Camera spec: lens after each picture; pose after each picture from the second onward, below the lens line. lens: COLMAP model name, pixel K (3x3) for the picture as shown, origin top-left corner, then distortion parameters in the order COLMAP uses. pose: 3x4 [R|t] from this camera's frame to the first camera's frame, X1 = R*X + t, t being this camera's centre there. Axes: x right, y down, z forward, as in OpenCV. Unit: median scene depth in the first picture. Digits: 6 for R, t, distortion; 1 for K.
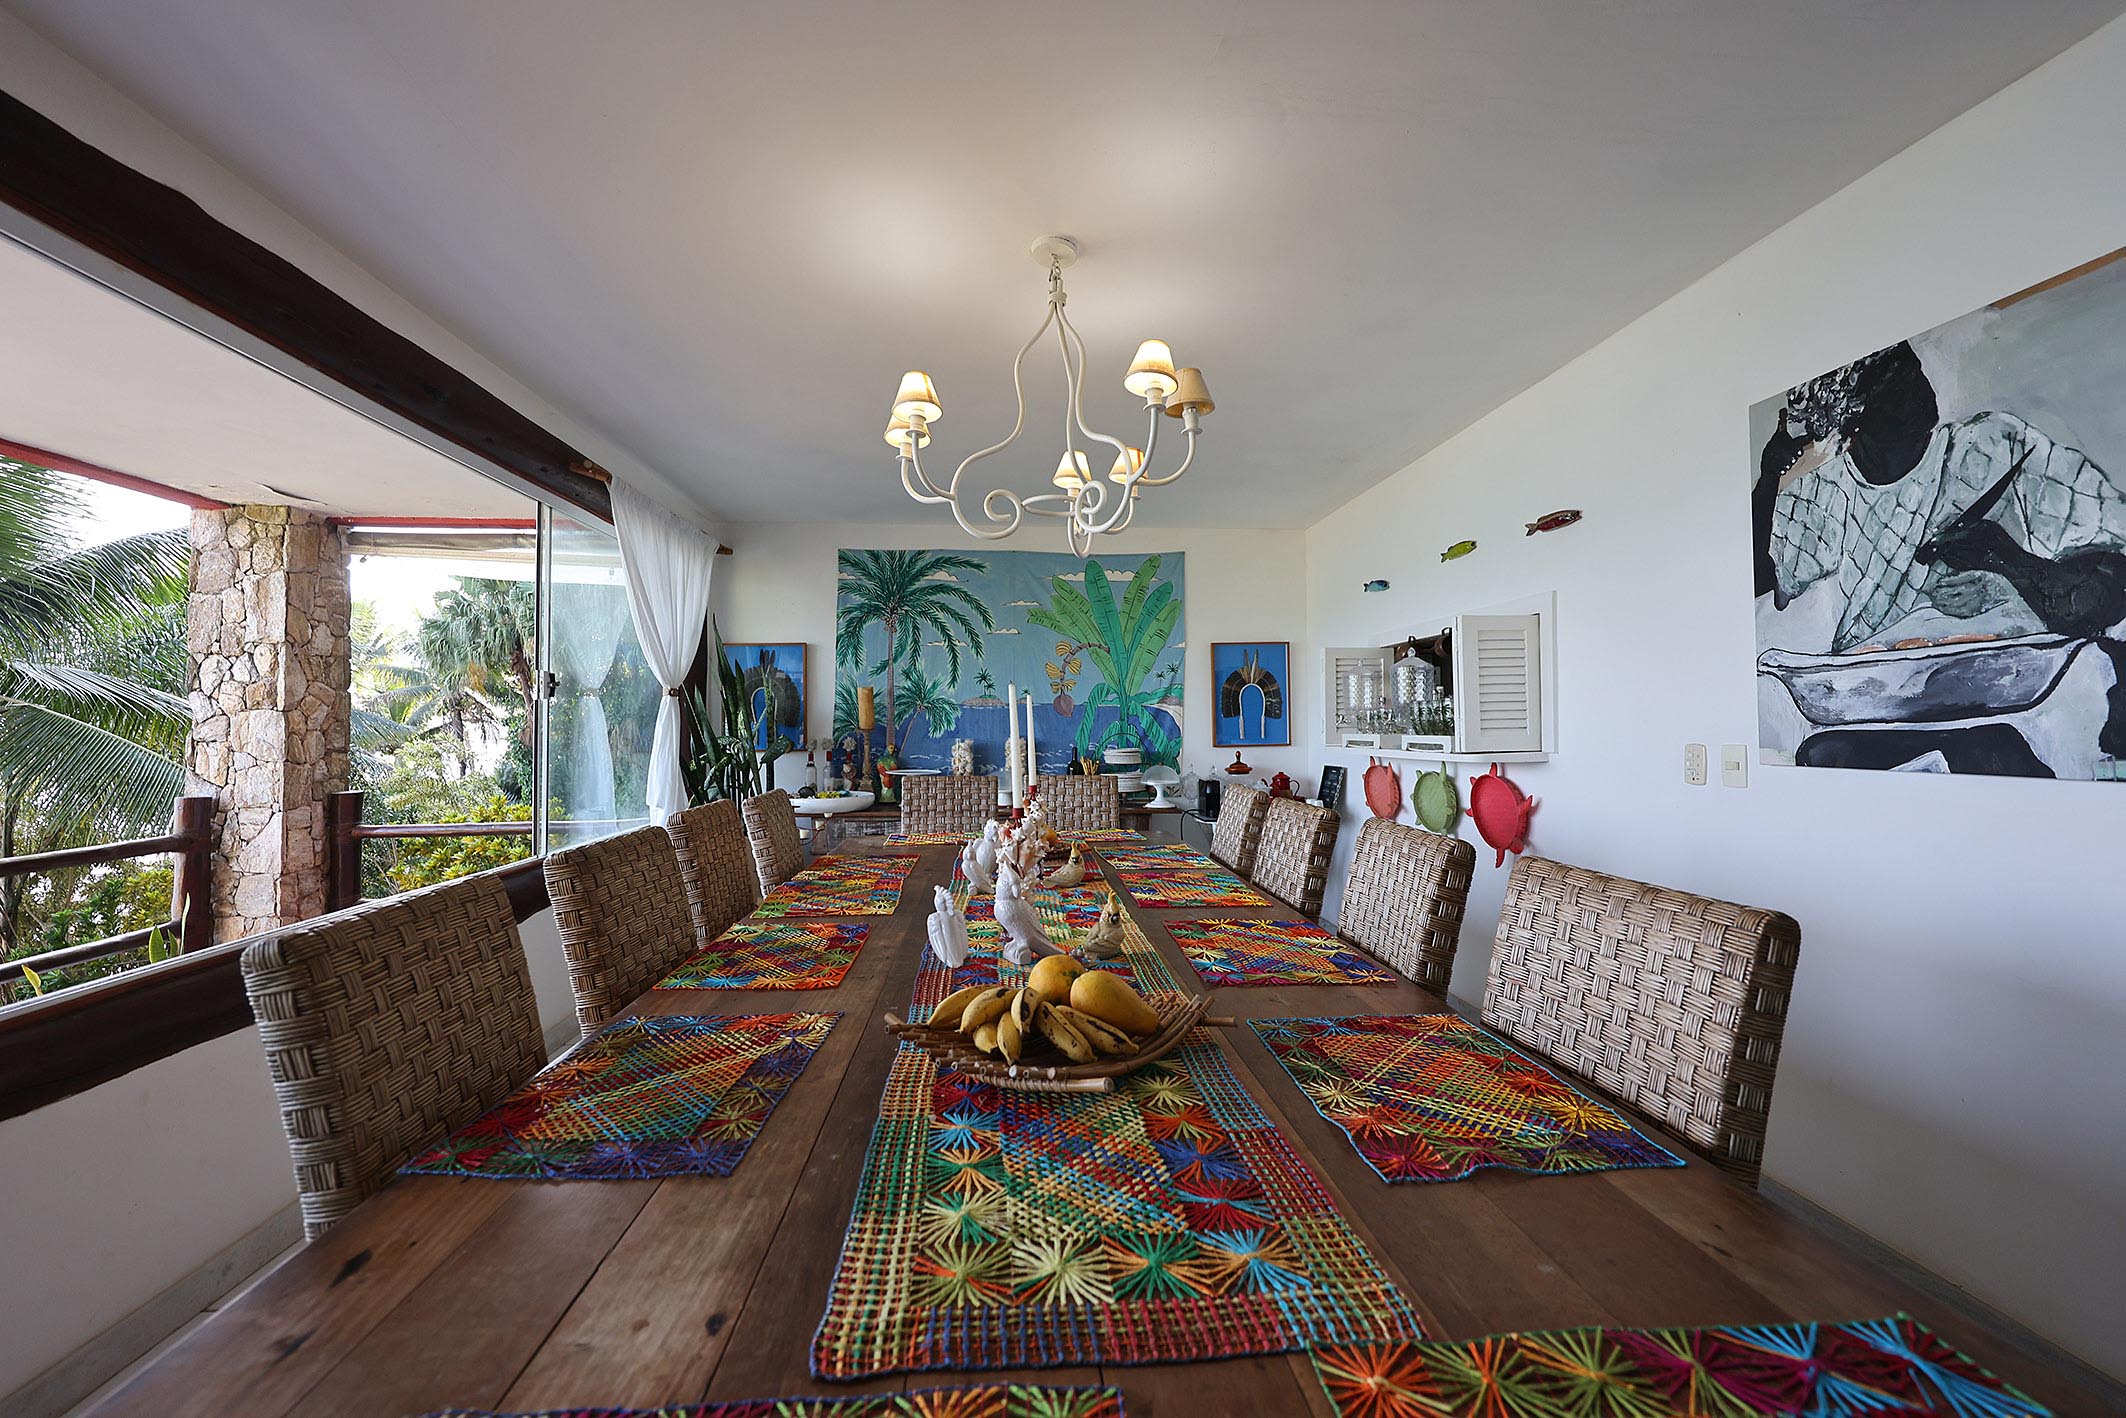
lens RADIAL K [[848.8, 0, 1060.8], [0, 848.8, 702.3], [0, 0, 1]] dist [0.000501, 0.000376]
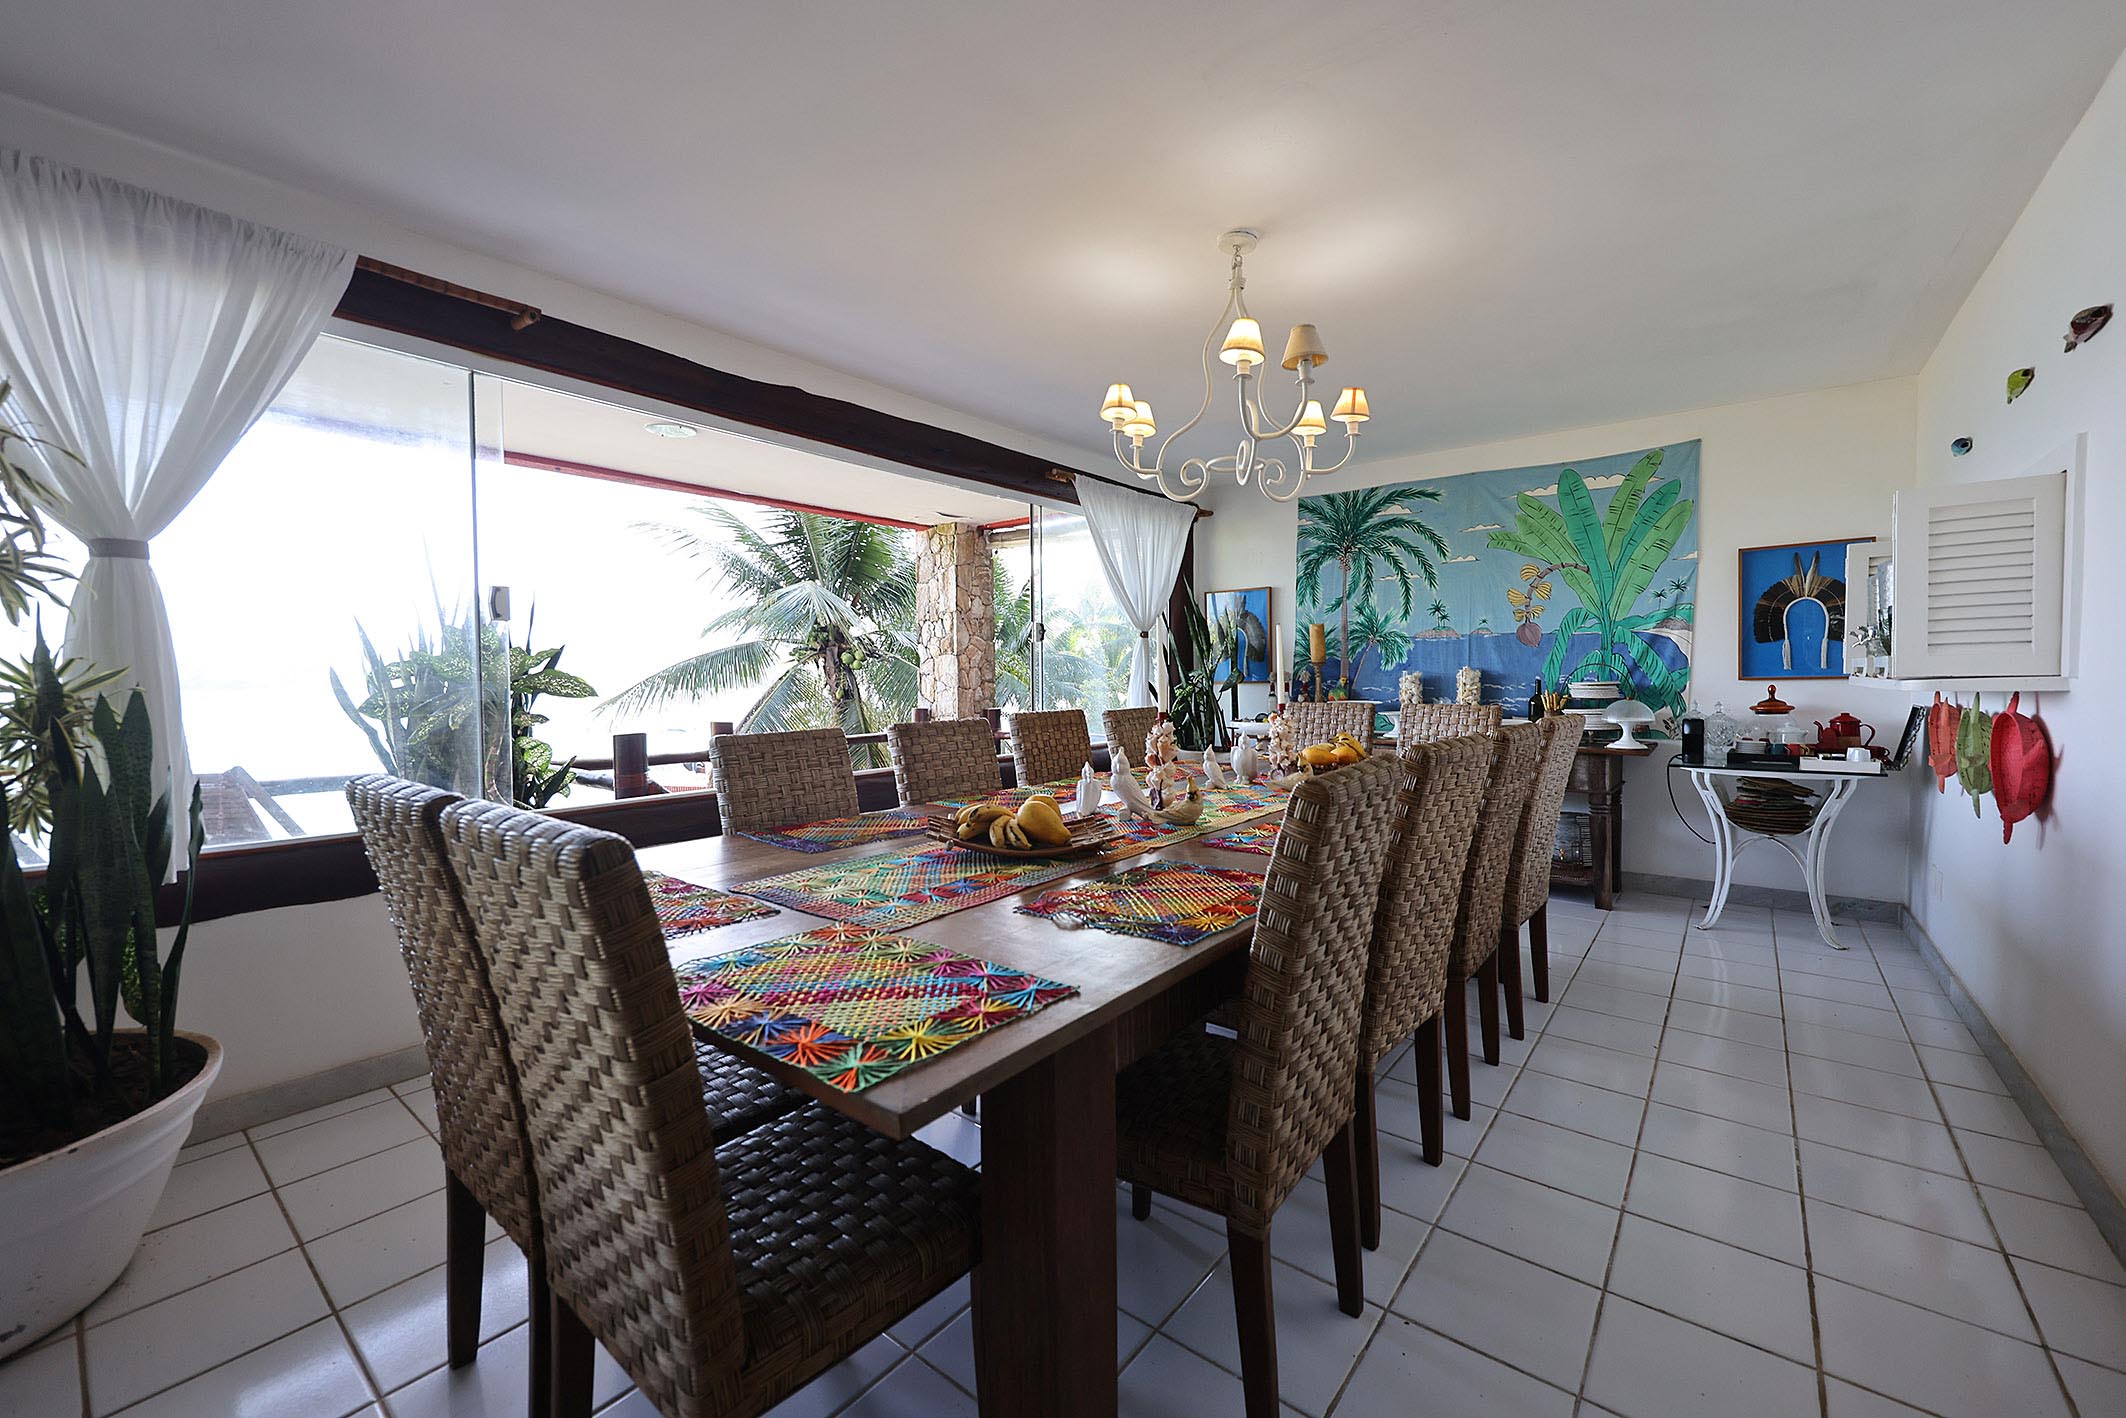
lens RADIAL K [[848.8, 0, 1060.8], [0, 848.8, 702.3], [0, 0, 1]] dist [0.000501, 0.000376]
pose [[0.737322, 0.019348, -0.675265, 0.254398], [0.026963, 0.997950, 0.058036, 0.010097], [0.675003, -0.060998, 0.735289, -0.023673]]
